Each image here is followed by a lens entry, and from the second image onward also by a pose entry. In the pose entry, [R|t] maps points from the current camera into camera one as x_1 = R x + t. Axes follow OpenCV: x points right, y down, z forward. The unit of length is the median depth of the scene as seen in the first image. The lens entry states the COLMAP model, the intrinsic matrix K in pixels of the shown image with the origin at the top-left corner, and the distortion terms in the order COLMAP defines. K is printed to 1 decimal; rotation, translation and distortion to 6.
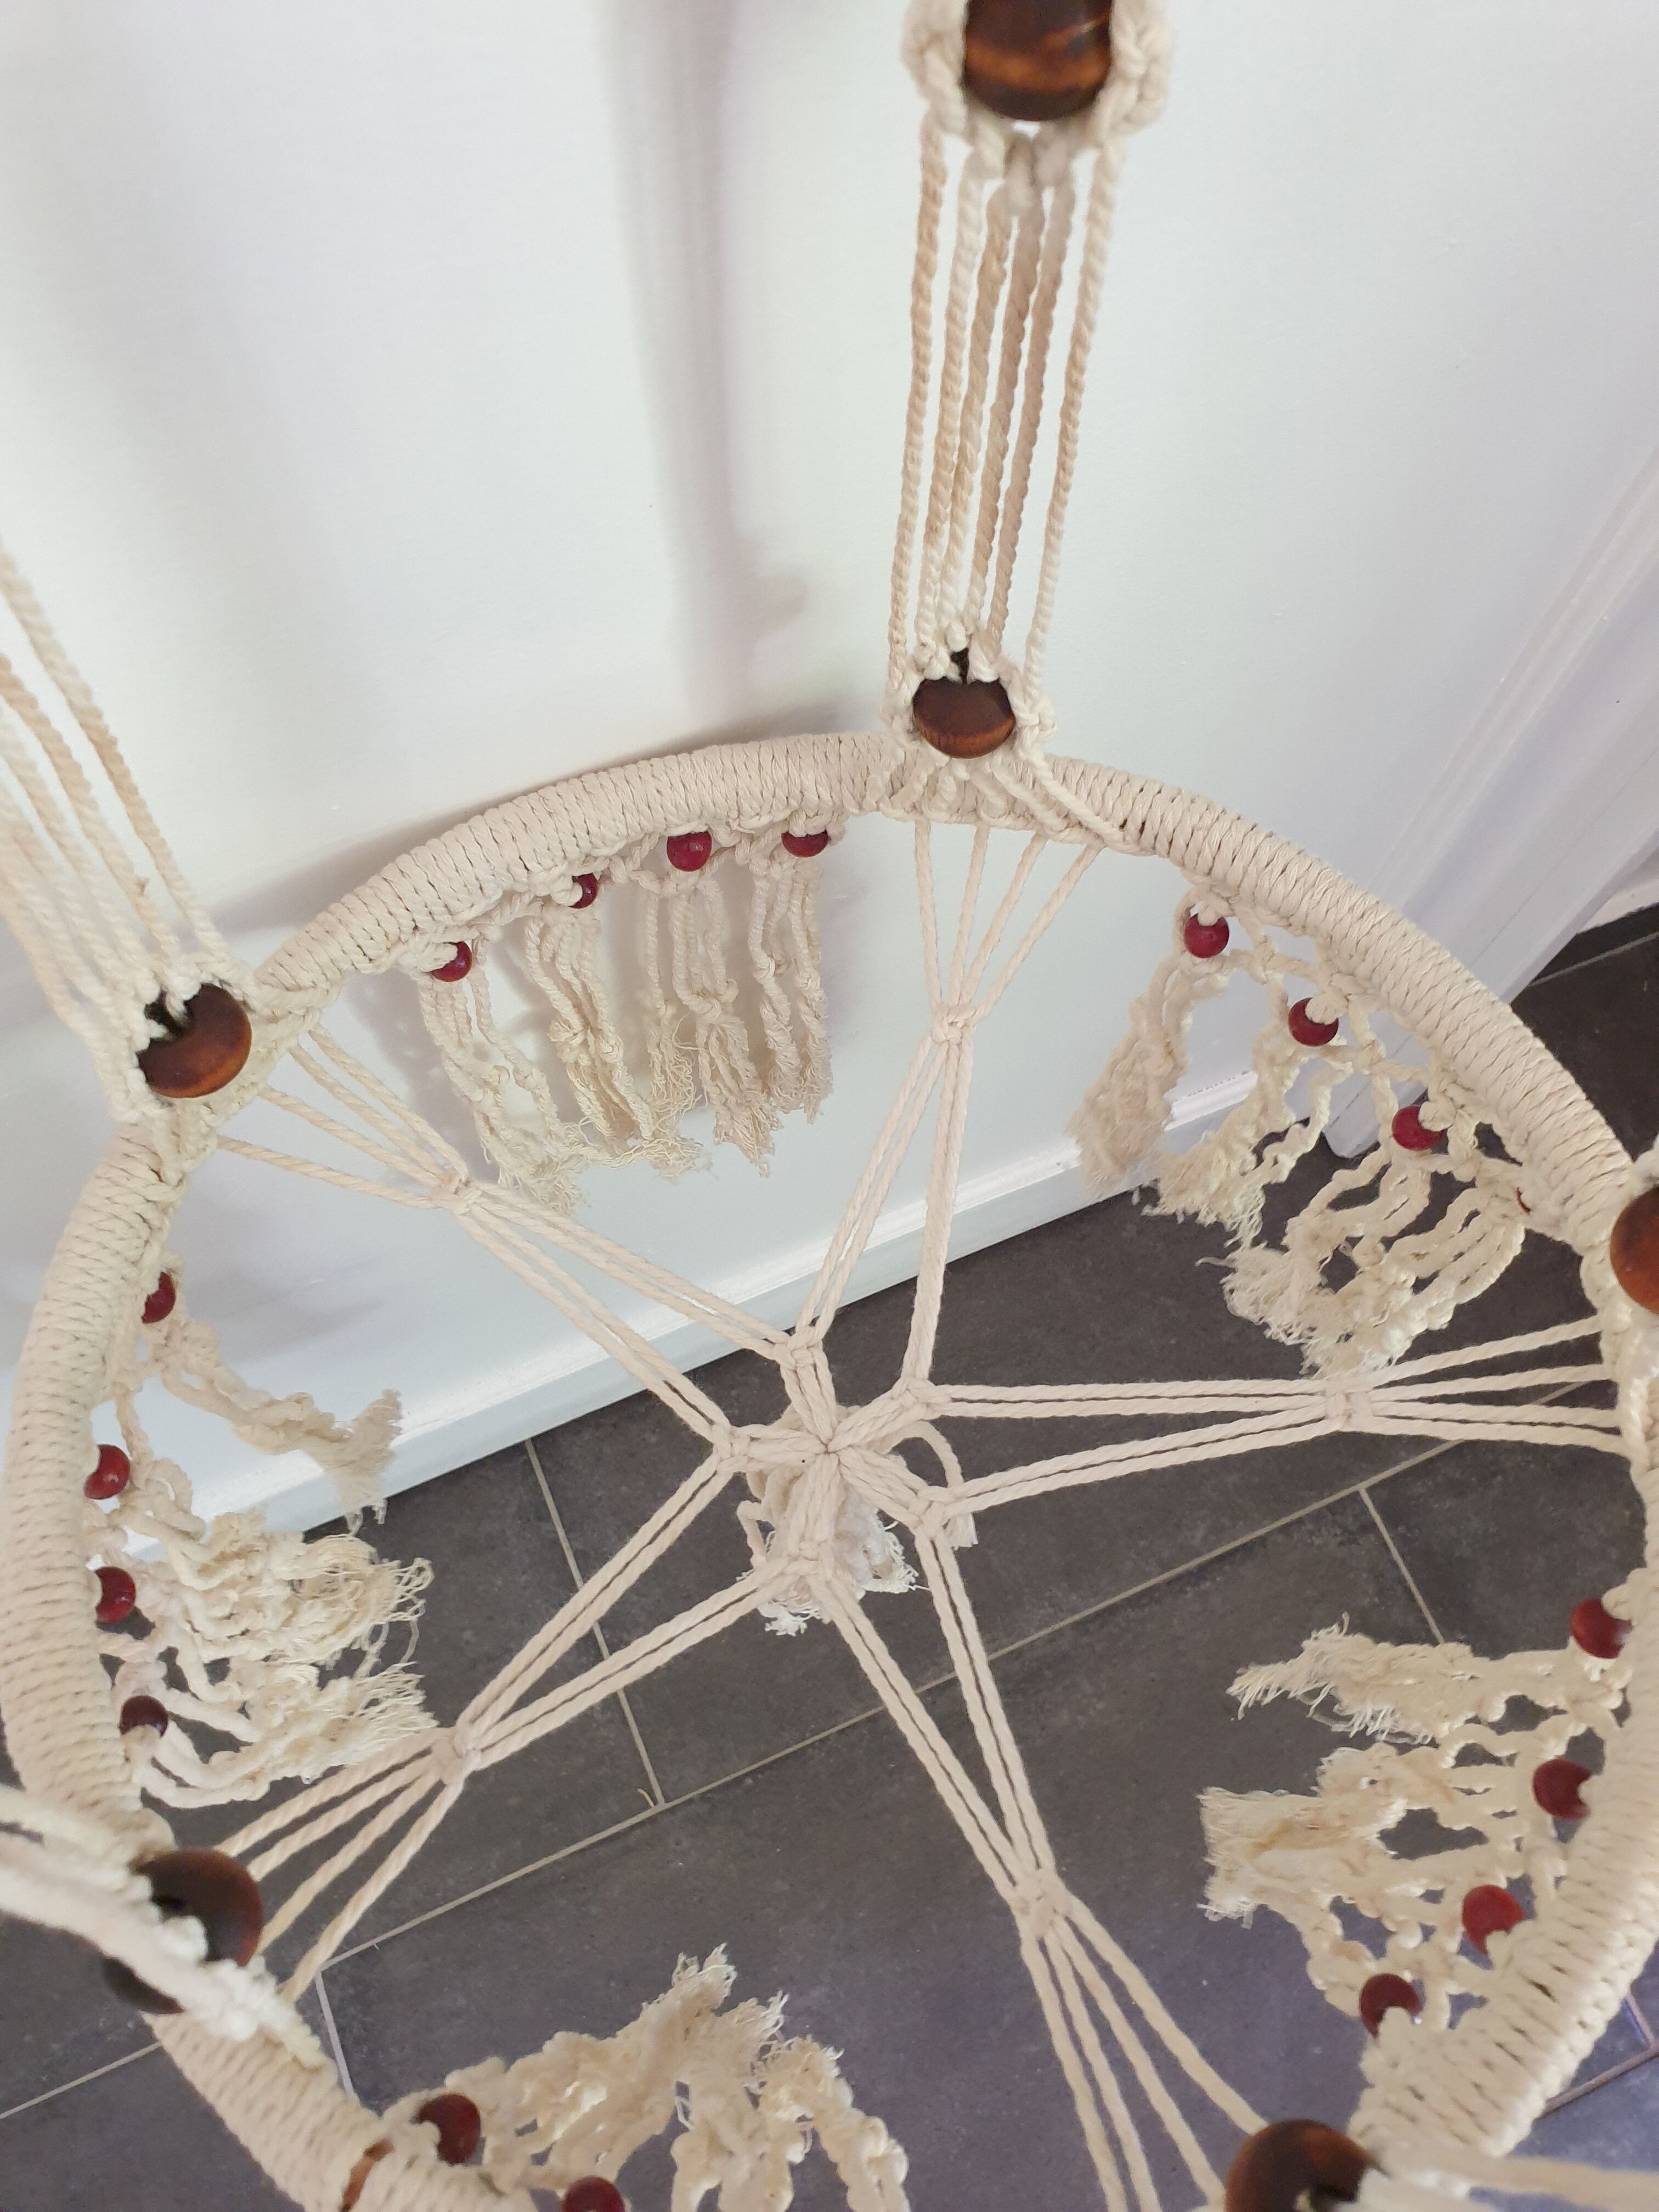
lens RADIAL K [[1761.8, 0, 840.9], [0, 1761.8, 1147.5], [0, 0, 1]] dist [0.105211, -0.137269]
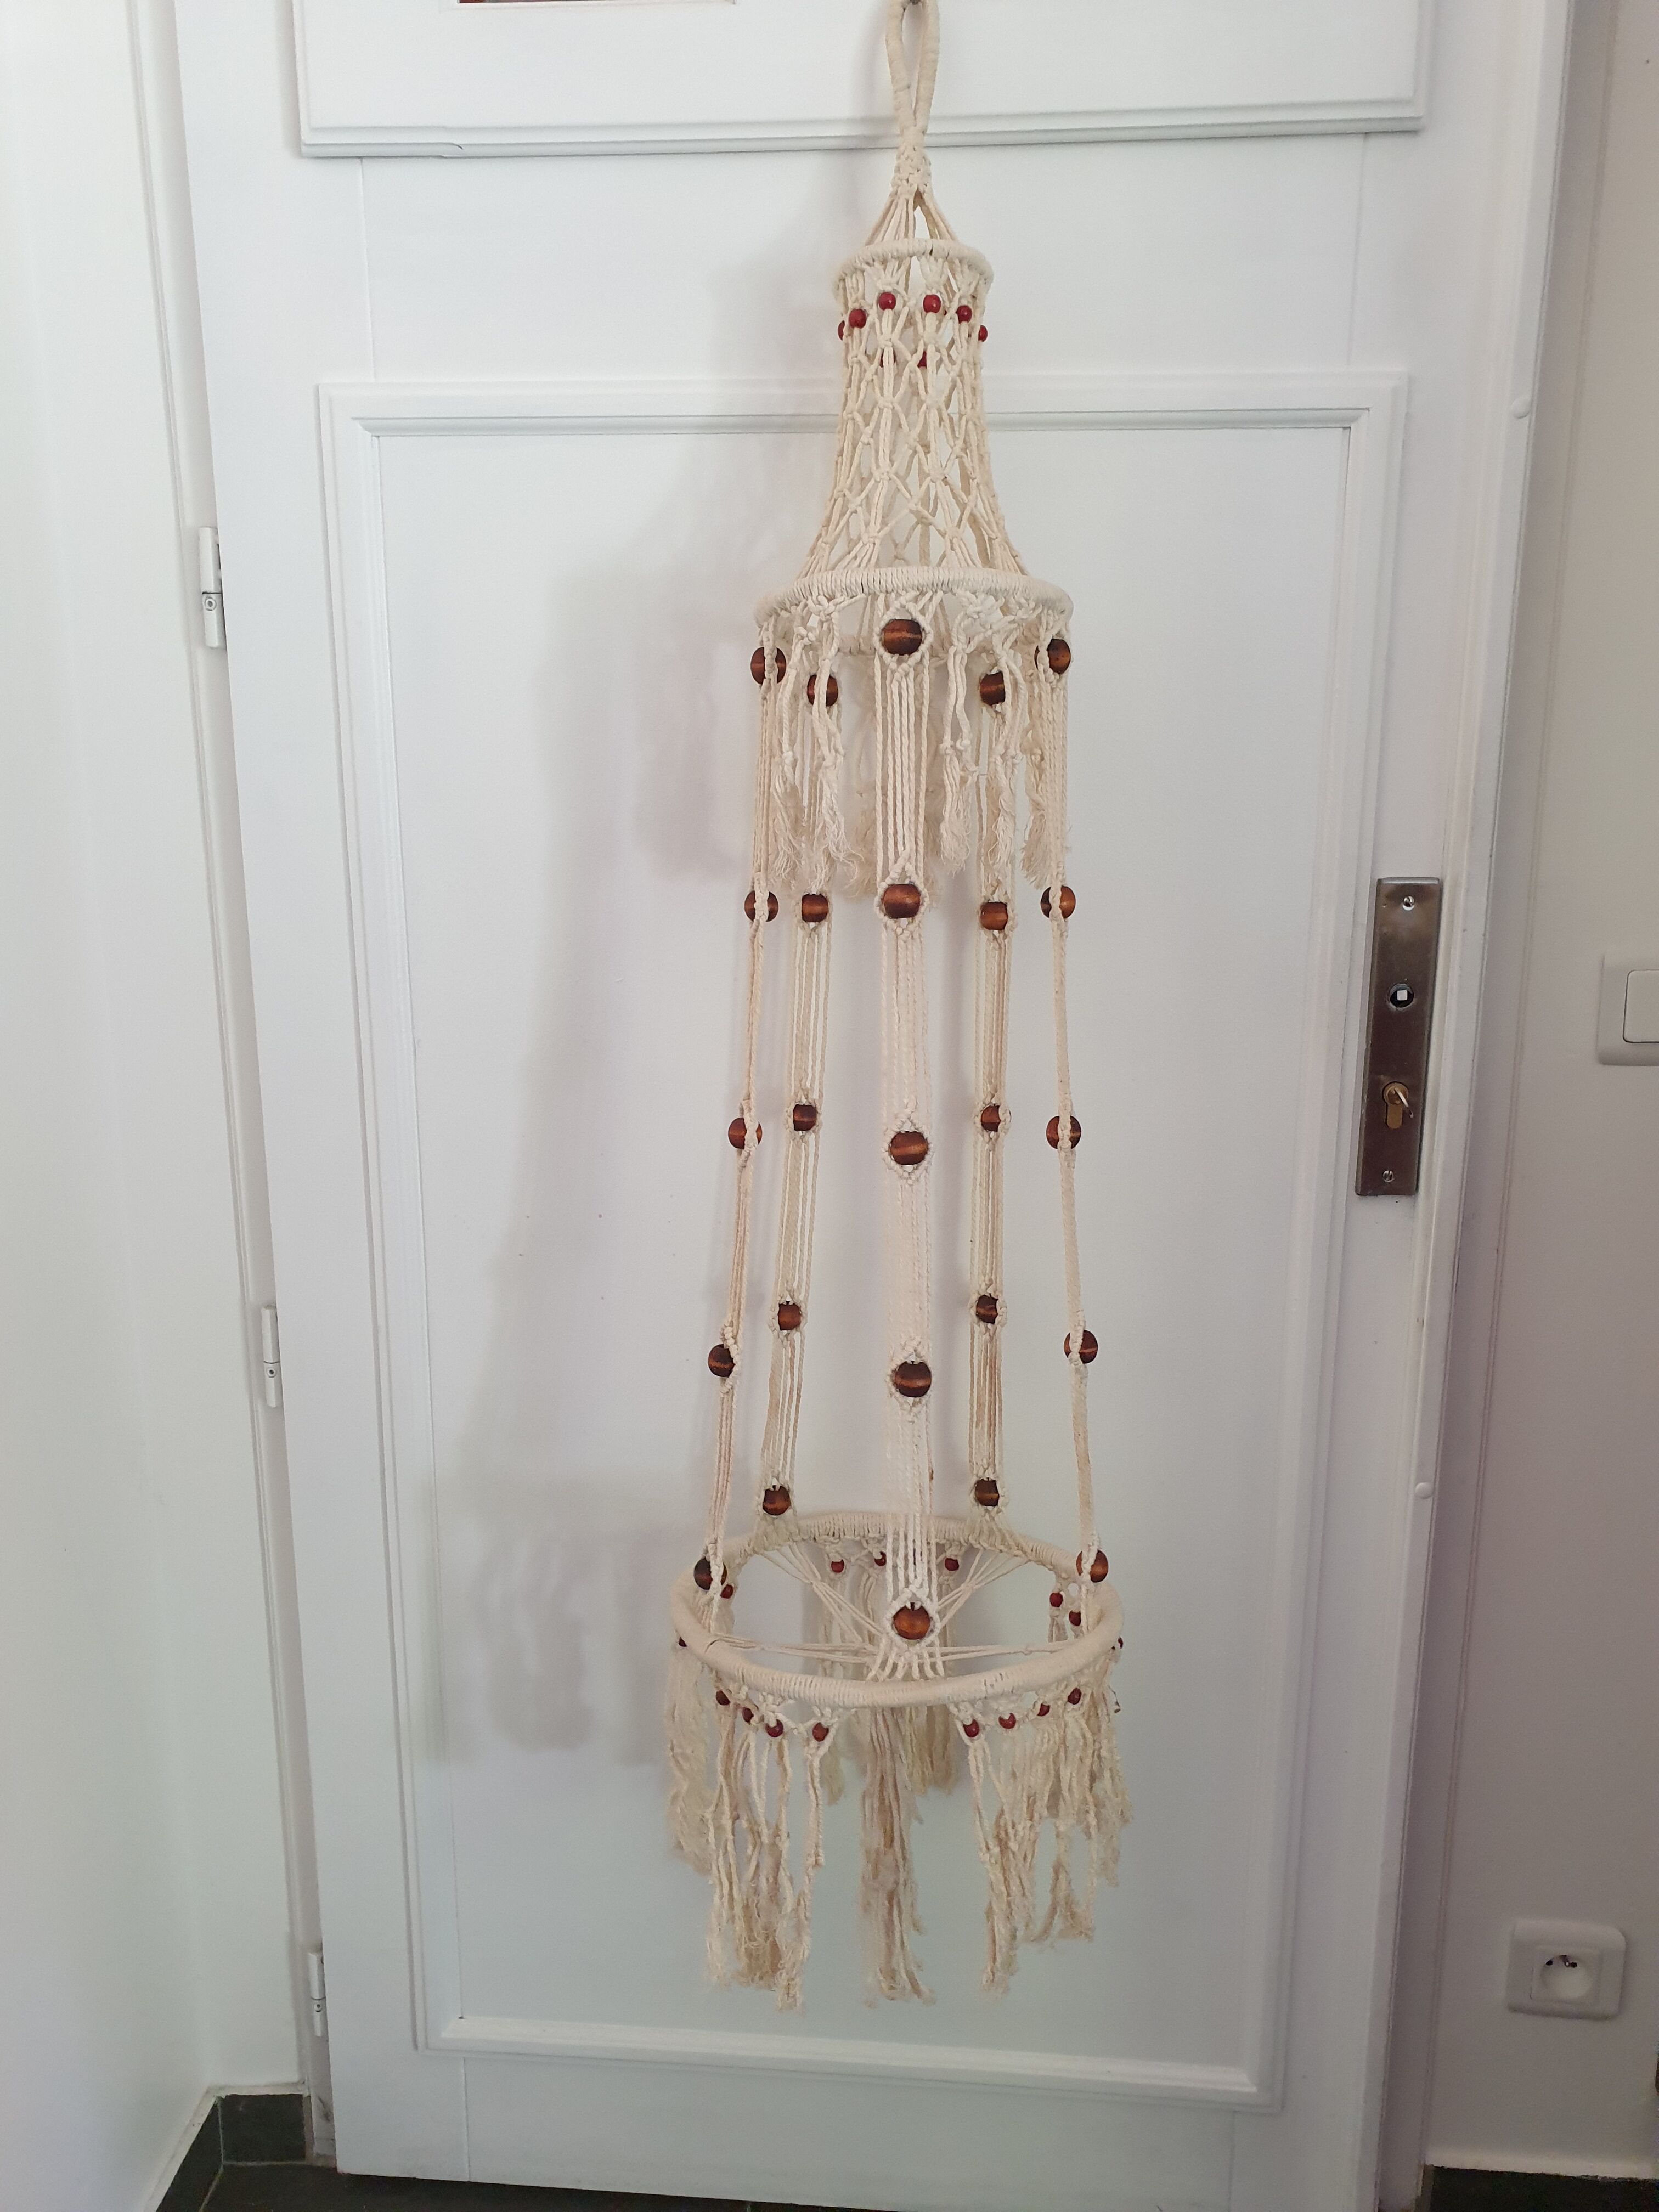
lens RADIAL K [[1869.9, 0, 829.5], [0, 1869.9, 1106.0], [0, 0, 1]] dist [0.124658, 0.010791]
pose [[0.912132, 0.082756, -0.401455, 1.451989], [-0.385314, 0.507182, -0.770908, 2.856338], [0.139813, 0.857857, 0.494504, -1.947705]]
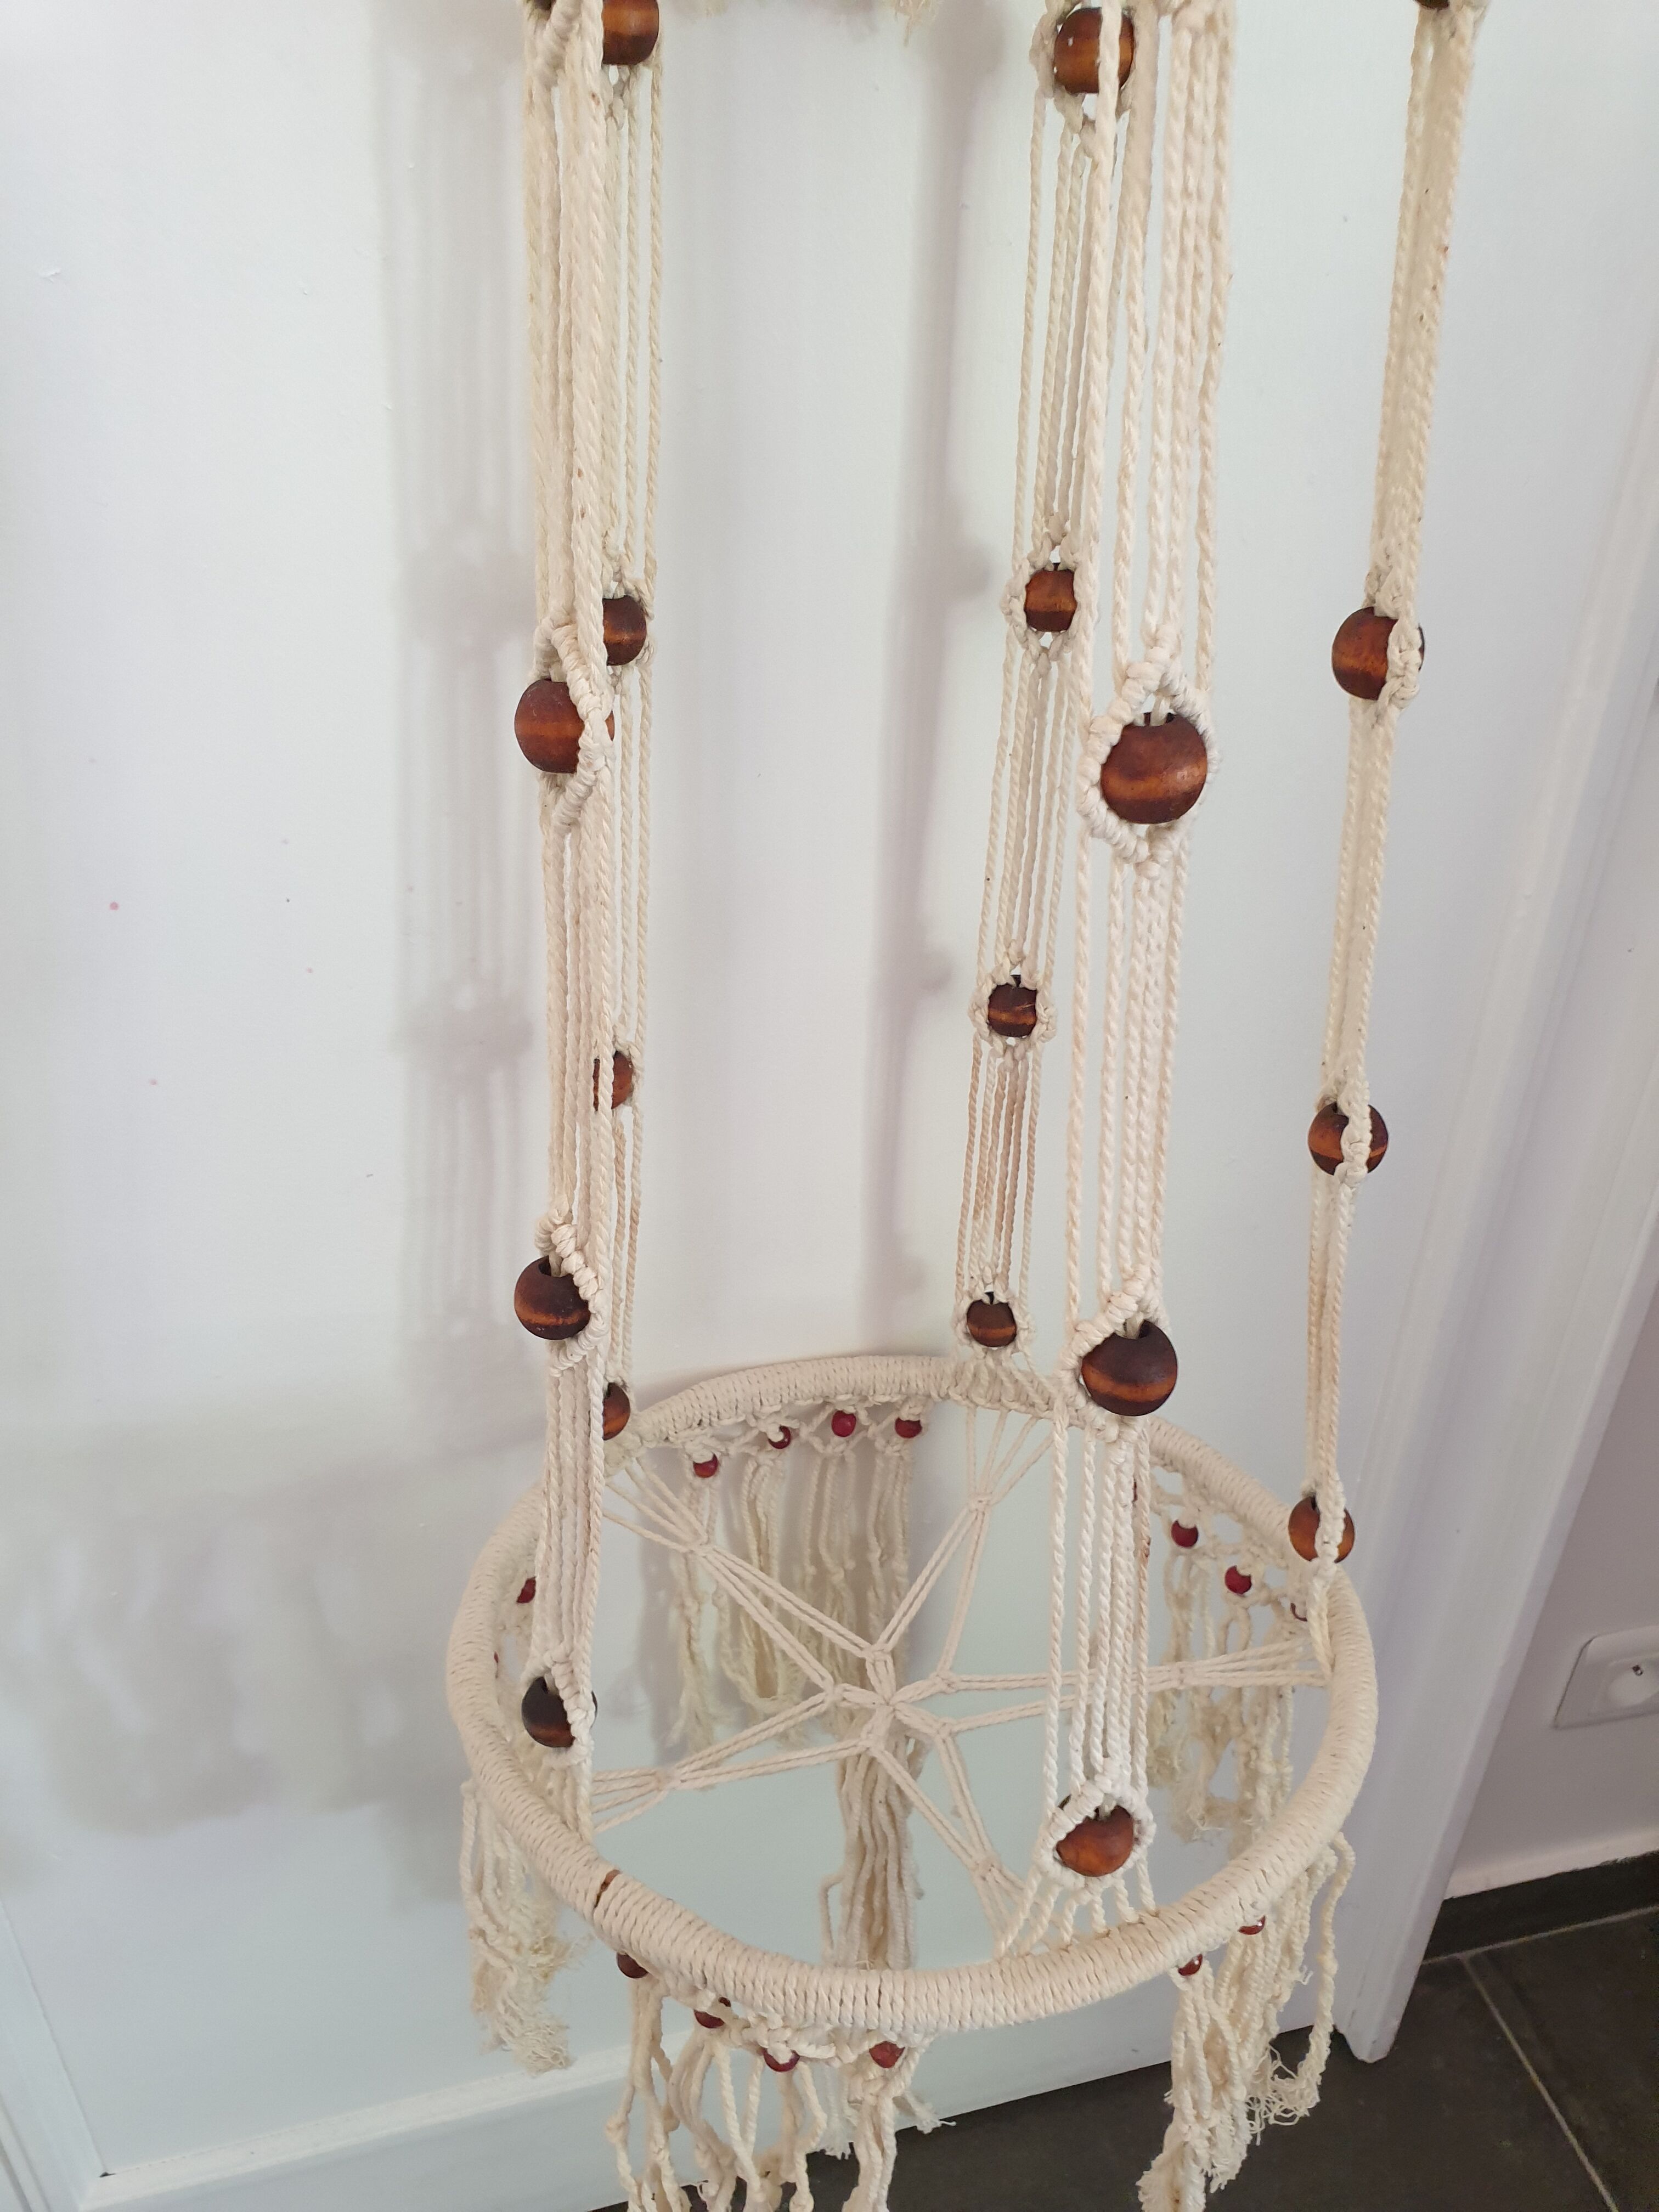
lens RADIAL K [[1761.8, 0, 840.9], [0, 1761.8, 1147.5], [0, 0, 1]] dist [0.105211, -0.137269]
pose [[0.993342, 0.074076, -0.088224, 0.068015], [-0.112645, 0.784953, -0.609229, 0.946289], [0.024123, 0.615111, 0.788072, -0.811892]]
